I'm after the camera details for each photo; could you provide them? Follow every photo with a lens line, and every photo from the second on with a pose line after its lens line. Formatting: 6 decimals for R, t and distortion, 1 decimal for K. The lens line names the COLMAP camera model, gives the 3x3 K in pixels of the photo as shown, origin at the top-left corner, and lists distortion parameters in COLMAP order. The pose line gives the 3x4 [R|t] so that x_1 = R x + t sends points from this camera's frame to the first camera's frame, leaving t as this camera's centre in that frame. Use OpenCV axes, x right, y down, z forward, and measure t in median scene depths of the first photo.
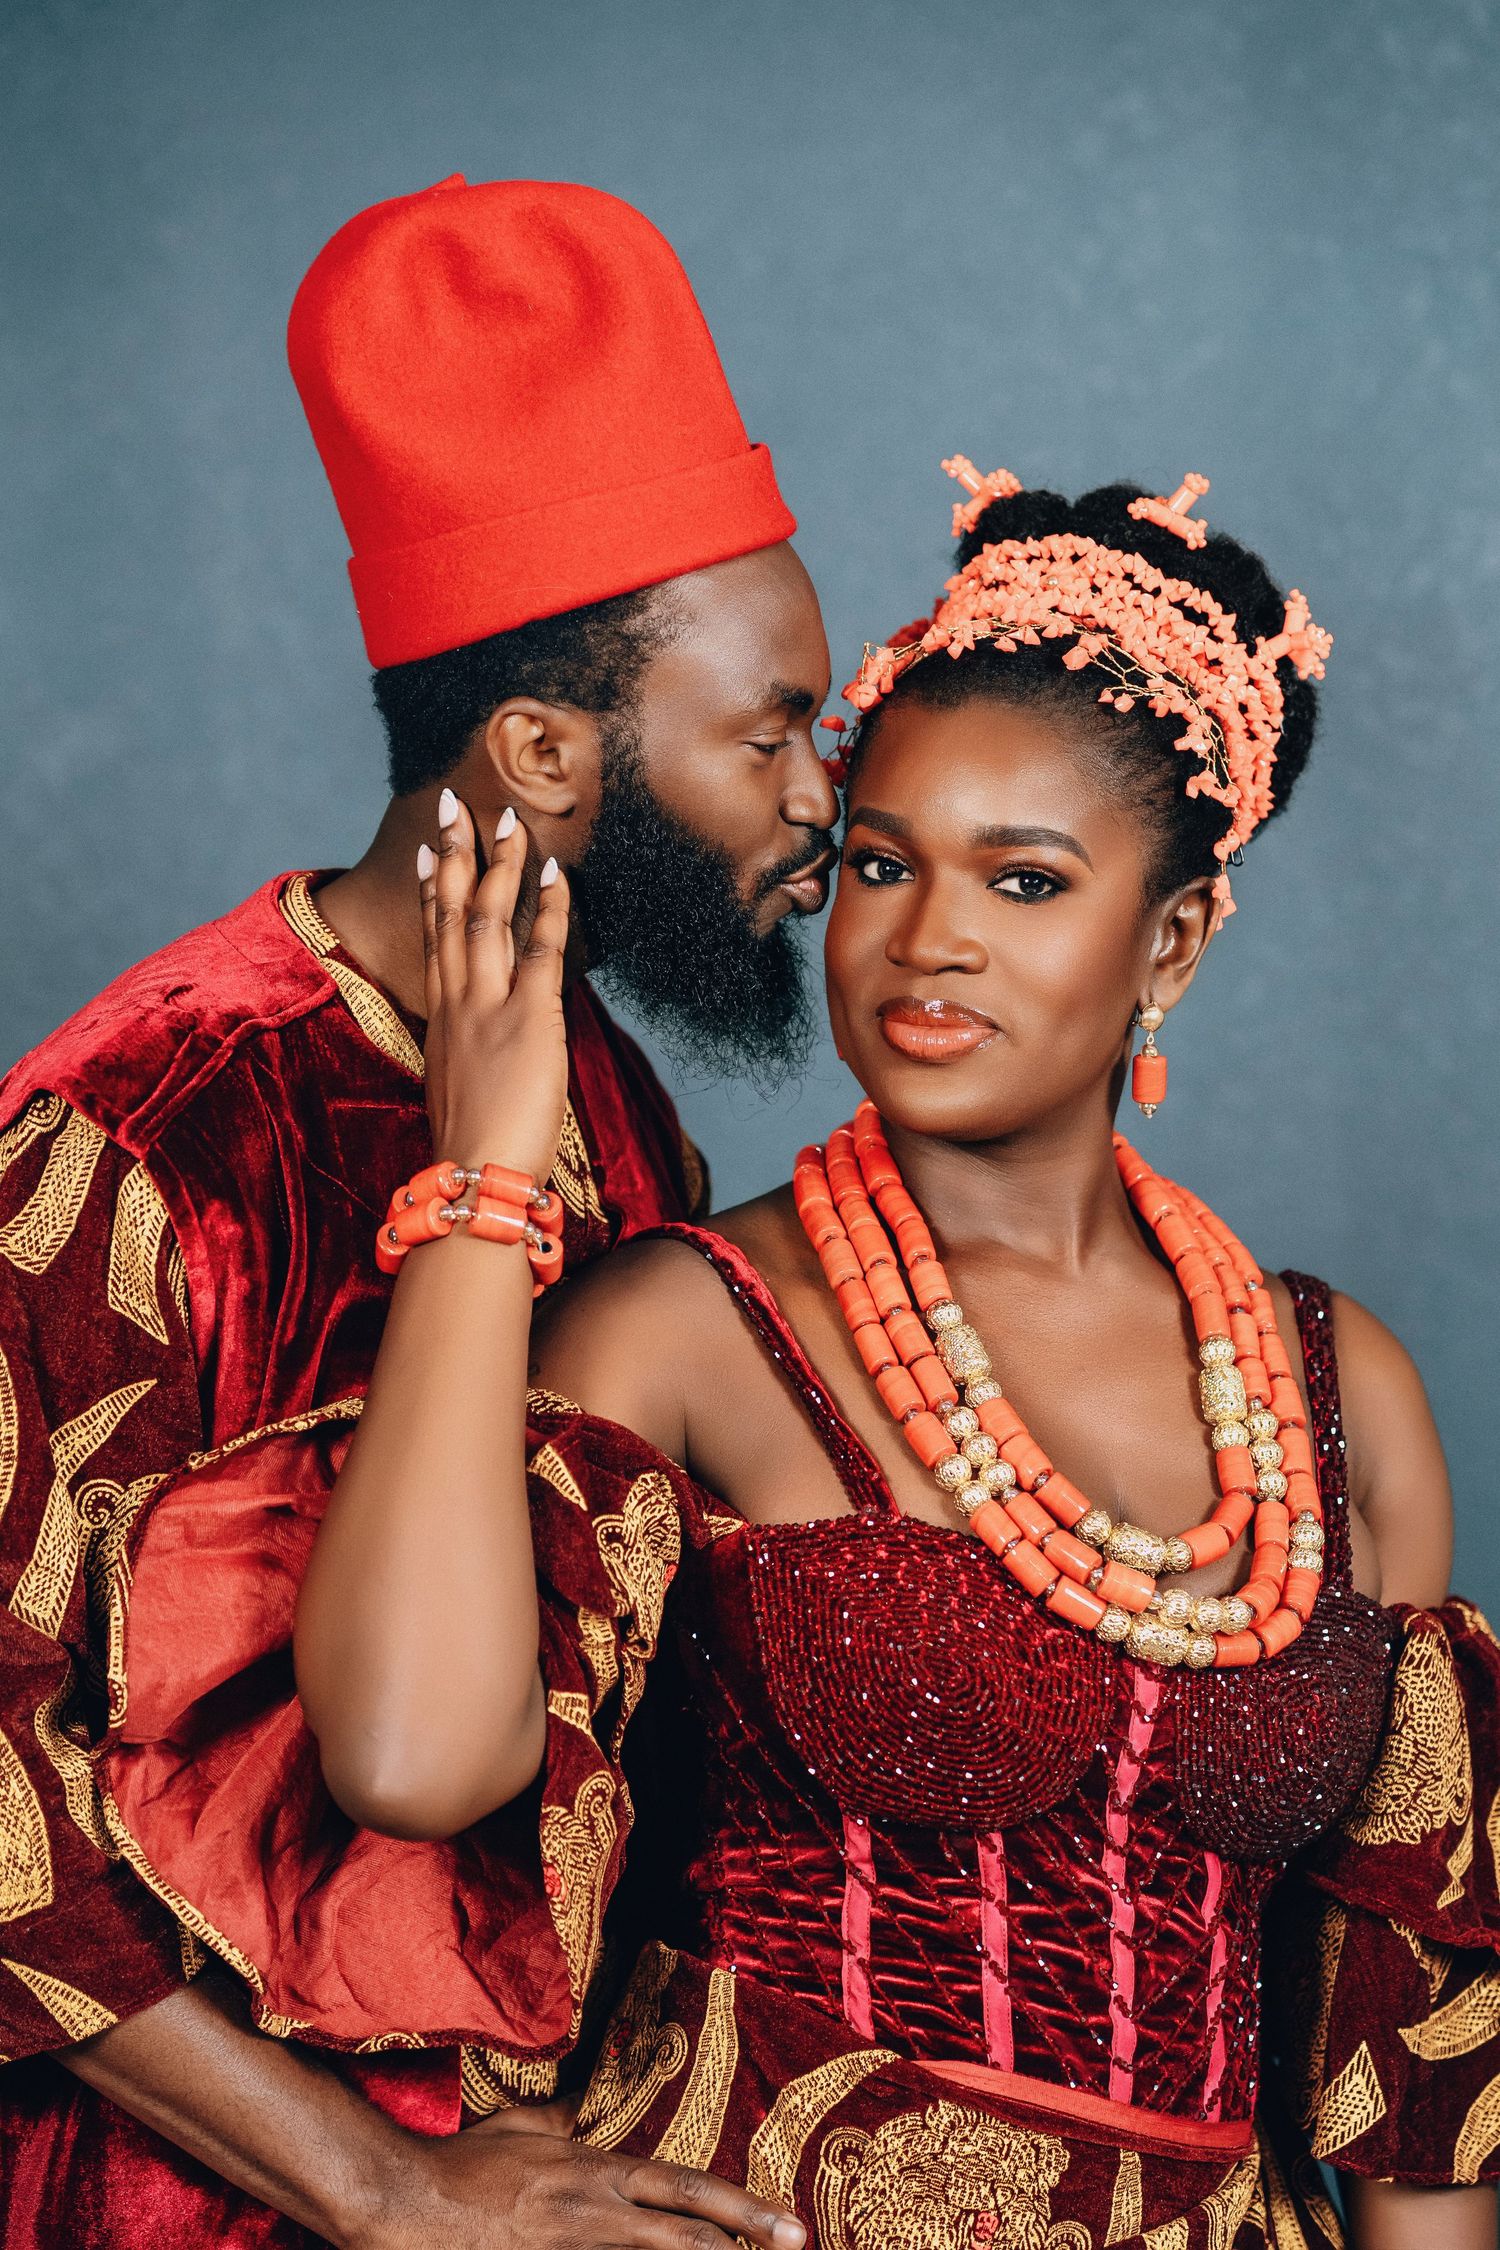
lens RADIAL K [[5577.3, 0, 745.2], [0, 5577.3, 1119.4], [0, 0, 1]] dist [0.015546, 0.000000]
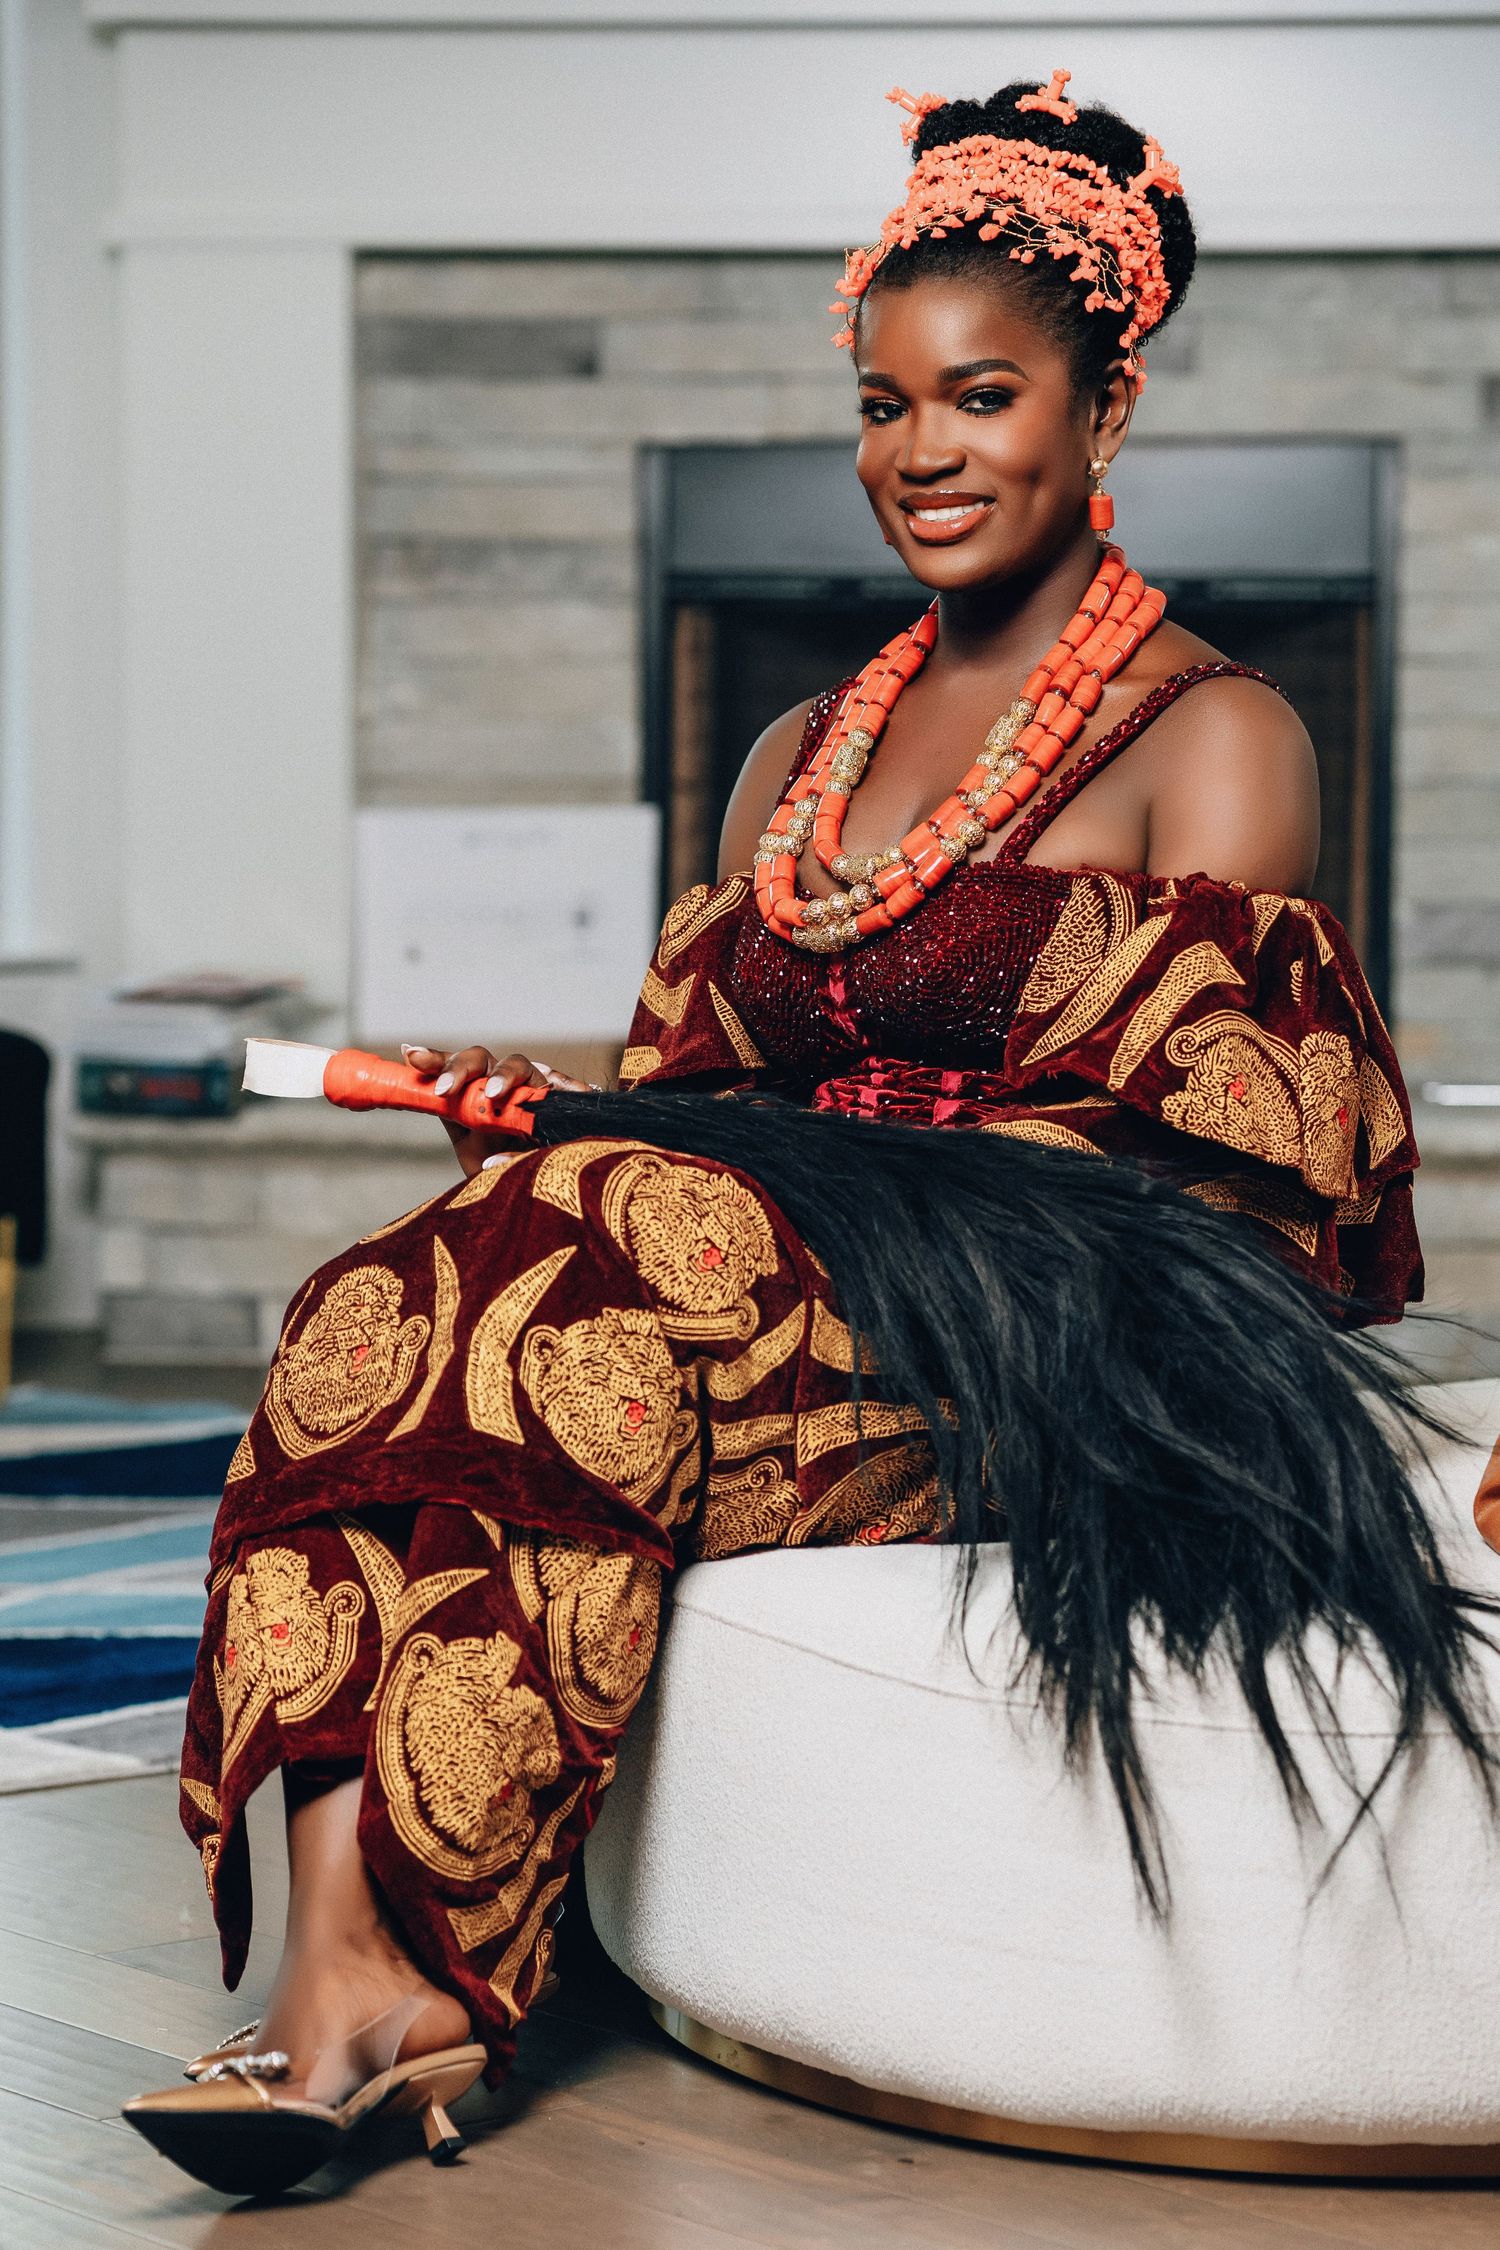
lens RADIAL K [[5577.3, 0, 747.2], [0, 5577.3, 1122.0], [0, 0, 1]] dist [0.015546, 0.000000]
pose [[0.971914, -0.198394, -0.126580, 0.129681], [0.213213, 0.970001, 0.116782, -0.041244], [0.099614, -0.140491, 0.985058, -0.404693]]
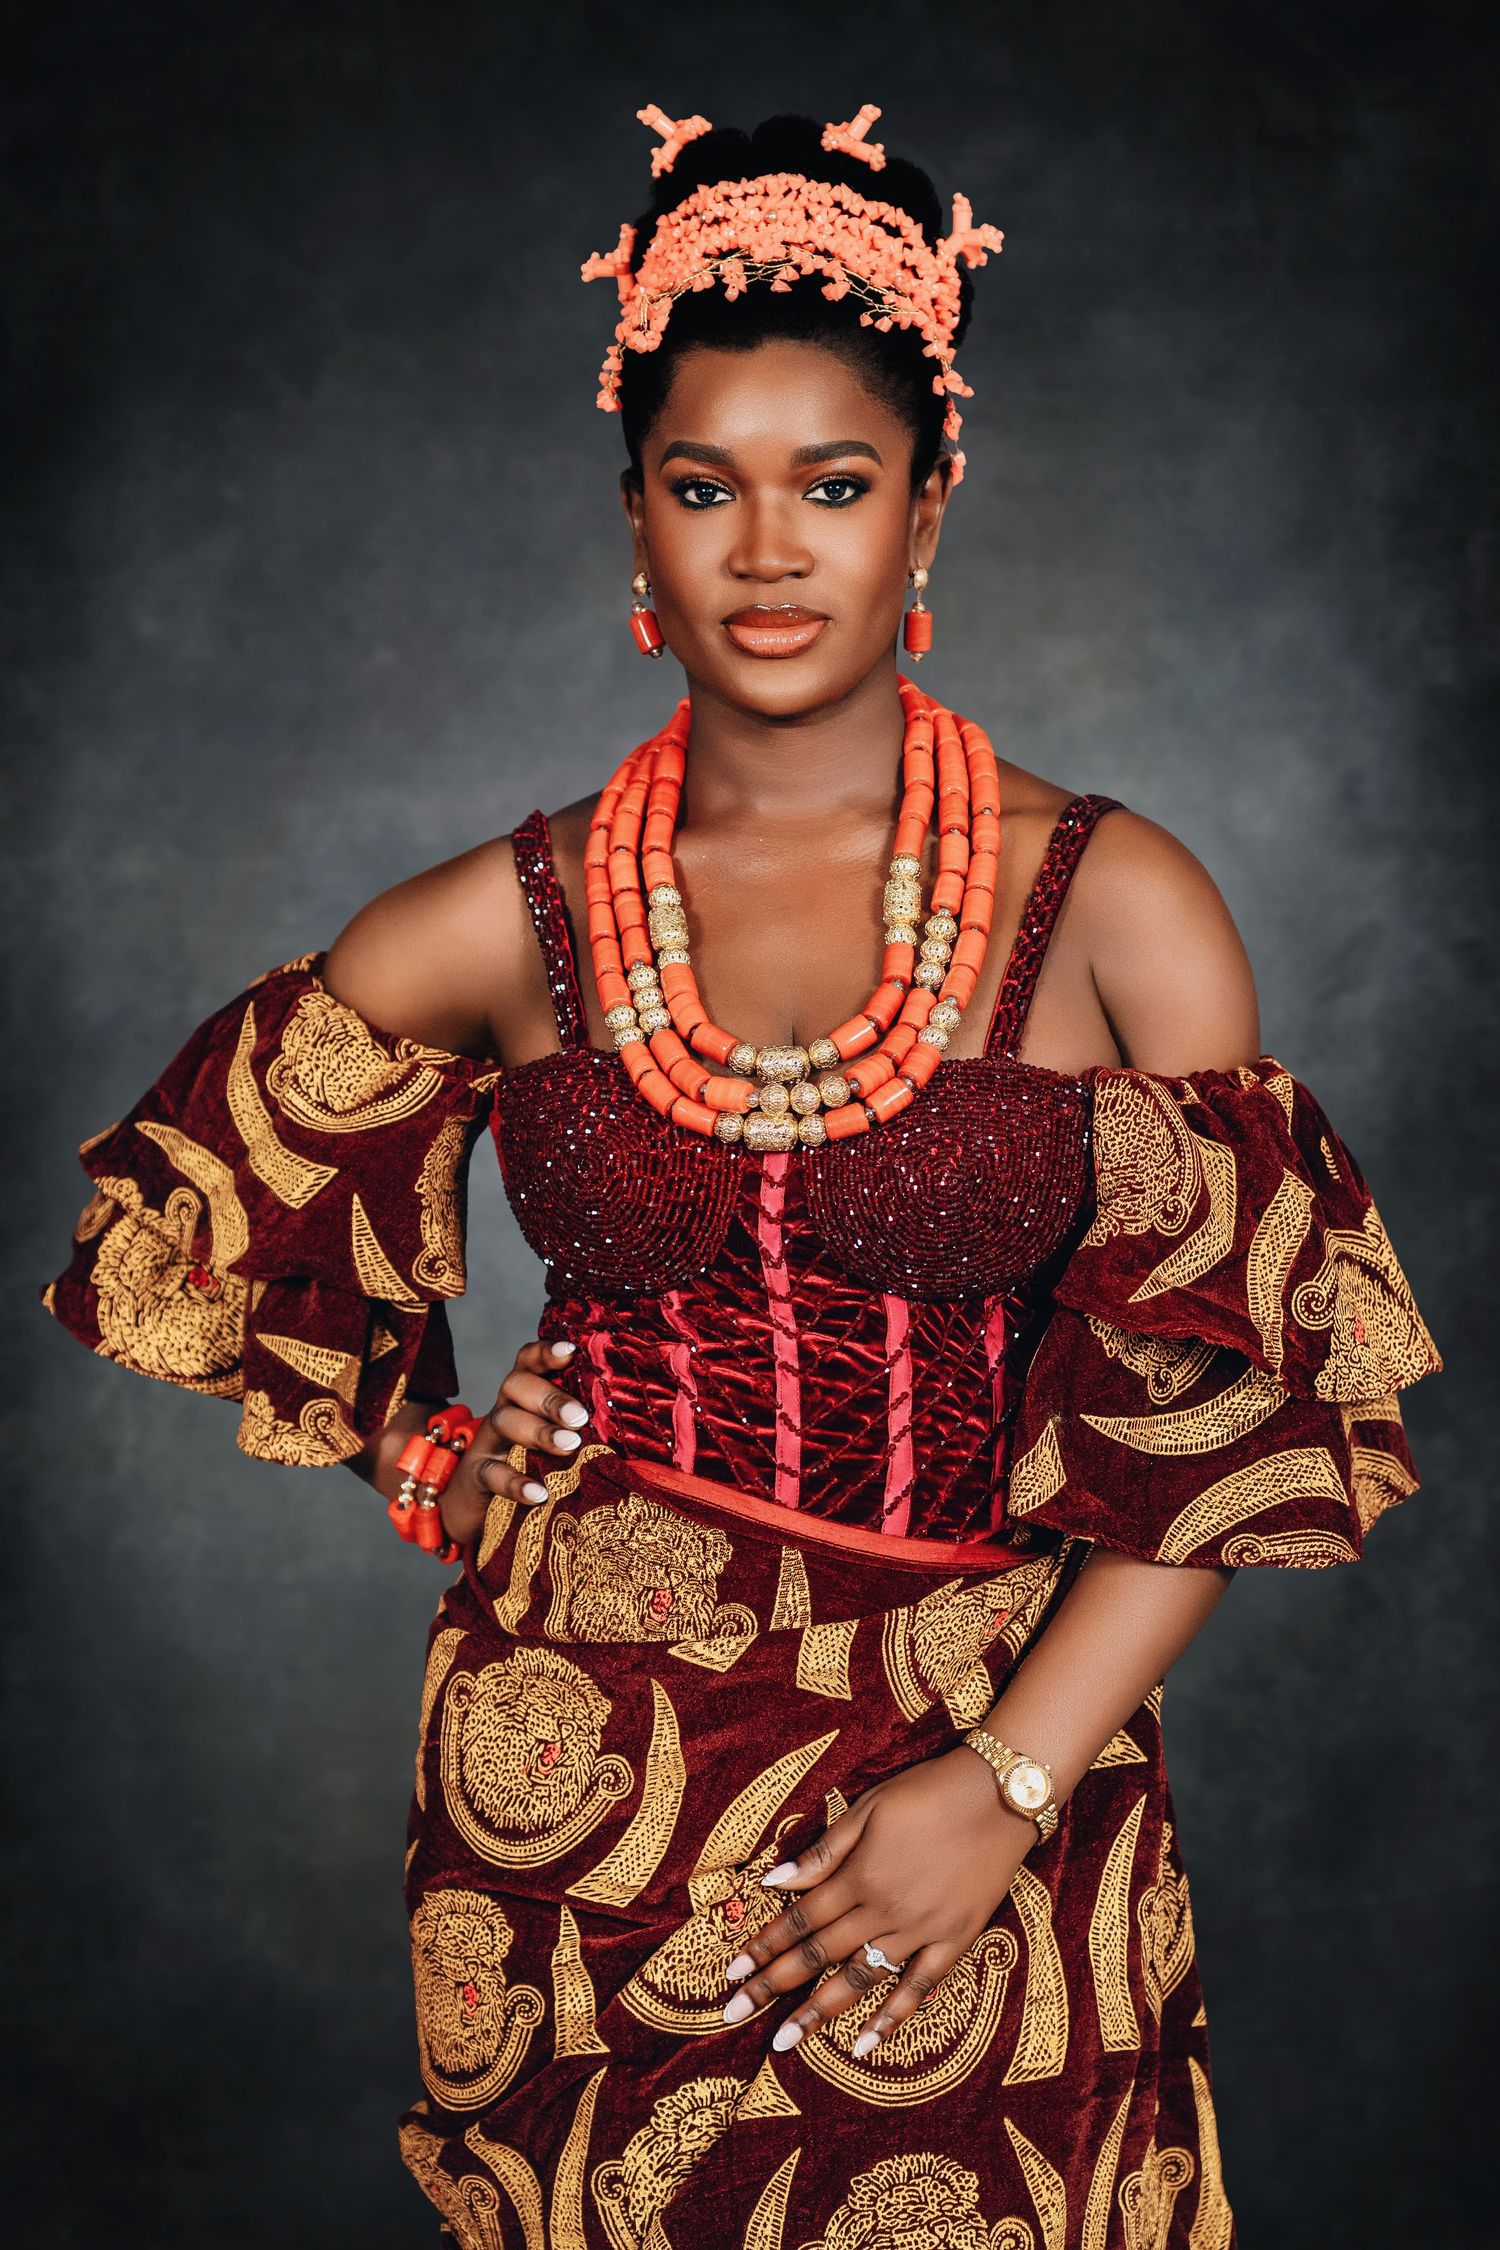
lens RADIAL K [[5577.3, 0, 760.0], [0, 5577.3, 1137.5], [0, 0, 1]] dist [0.015546, 0.000000]
pose [[0.946664, -0.170532, 0.273396, -0.299800], [0.124217, 0.976033, 0.178691, -0.117347], [-0.297316, -0.135199, 0.945158, -0.127762]]
